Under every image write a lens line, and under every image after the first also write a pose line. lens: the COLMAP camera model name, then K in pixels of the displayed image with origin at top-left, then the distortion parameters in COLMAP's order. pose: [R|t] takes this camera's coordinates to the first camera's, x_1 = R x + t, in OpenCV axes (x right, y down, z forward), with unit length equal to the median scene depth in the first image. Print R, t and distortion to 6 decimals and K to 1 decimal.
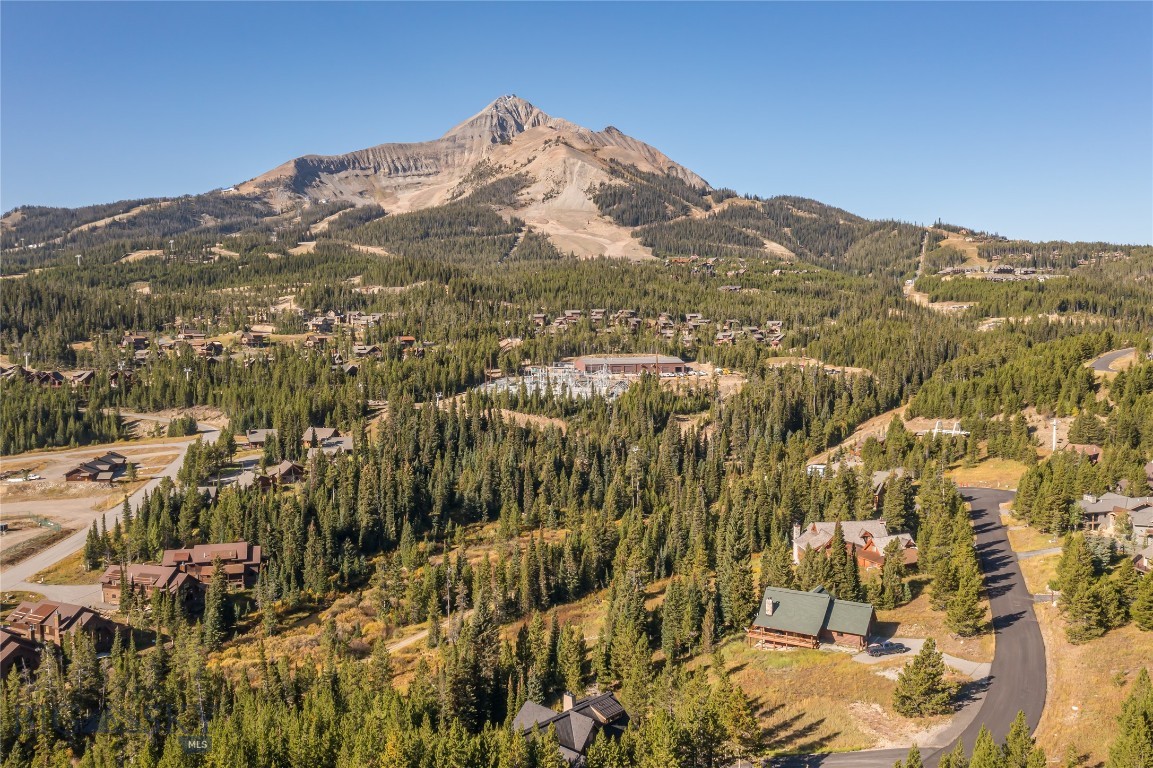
lens RADIAL K [[904.8, 0, 581.2], [0, 904.8, 385.7], [0, 0, 1]] dist [-0.027330, 0.015095]
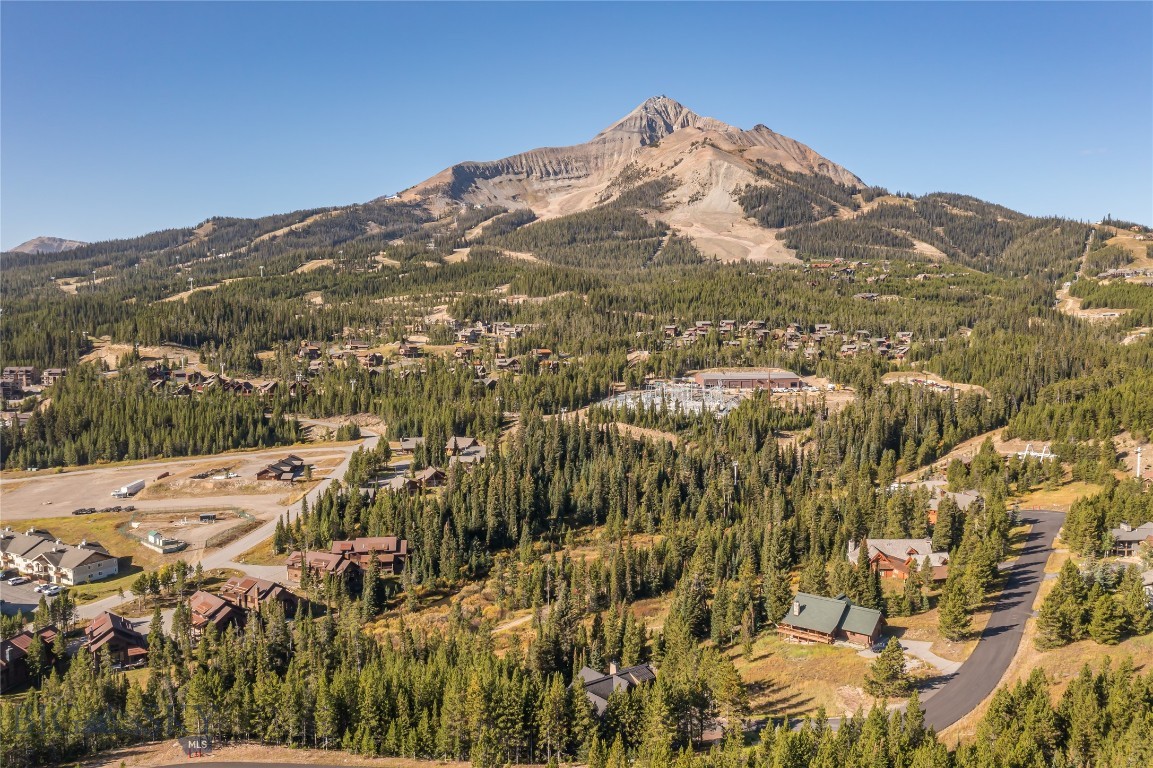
lens RADIAL K [[904.8, 0, 581.2], [0, 904.8, 385.7], [0, 0, 1]] dist [-0.027330, 0.015095]
pose [[0.986279, 0.012066, -0.164644, 0.029711], [-0.011331, 0.999921, 0.005401, -0.015879], [0.164696, -0.003462, 0.986338, -0.066304]]
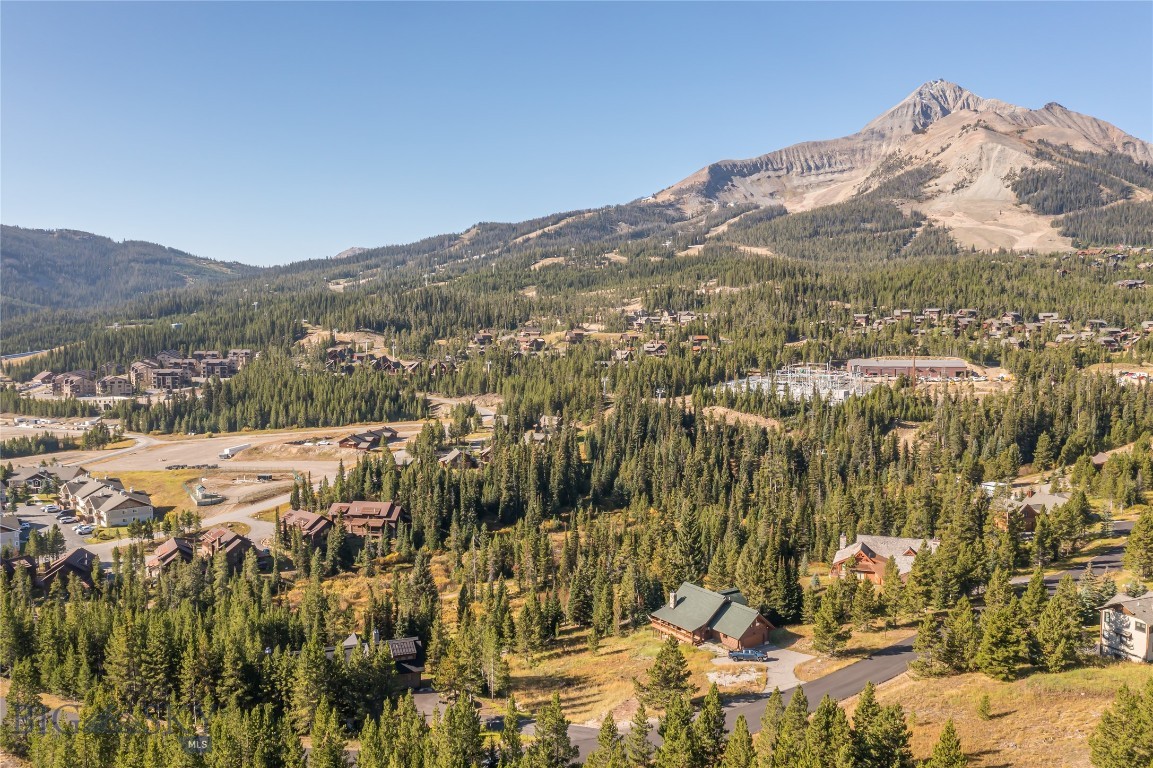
lens RADIAL K [[904.8, 0, 581.2], [0, 904.8, 385.7], [0, 0, 1]] dist [-0.027330, 0.015095]
pose [[0.892000, 0.032233, -0.450885, 0.144253], [-0.032010, 0.999455, 0.008121, -0.000862], [0.450901, 0.007189, 0.892545, 0.009077]]
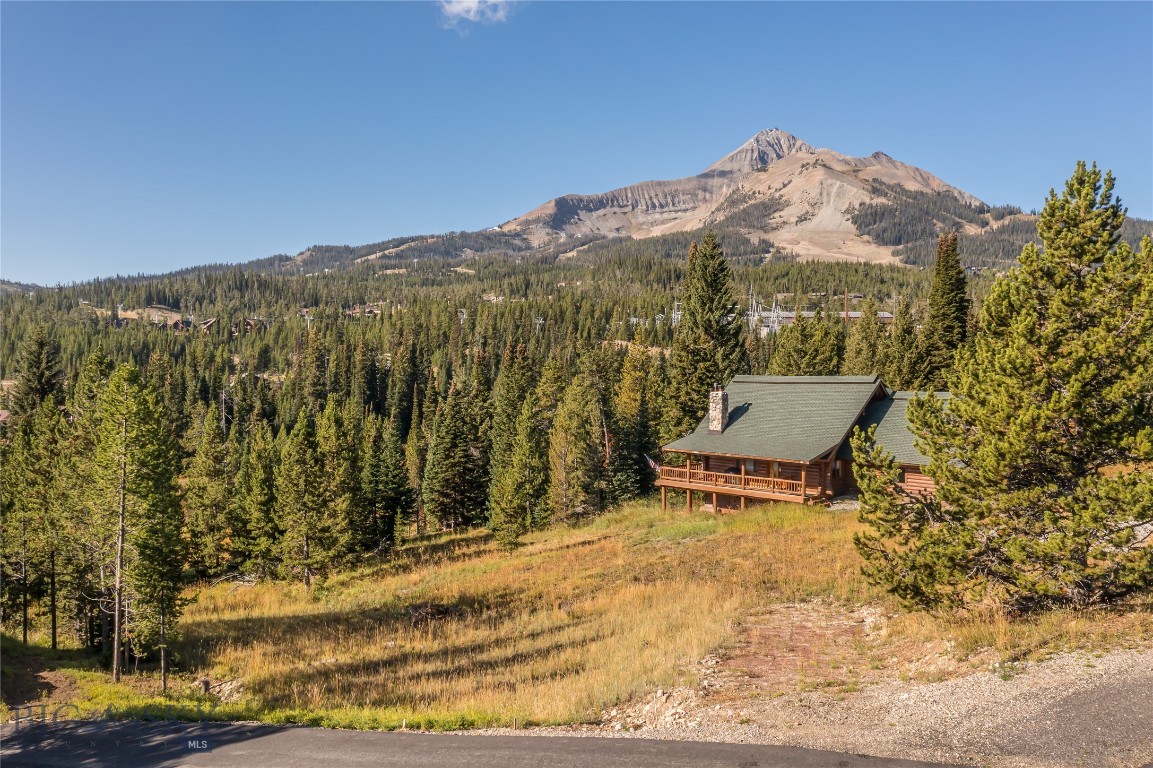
lens RADIAL K [[904.8, 0, 581.2], [0, 904.8, 385.7], [0, 0, 1]] dist [-0.027330, 0.015095]
pose [[0.956795, 0.014846, -0.290383, 0.067260], [-0.030586, 0.998294, -0.049739, 0.064089], [0.289149, 0.056472, 0.955617, 0.155572]]
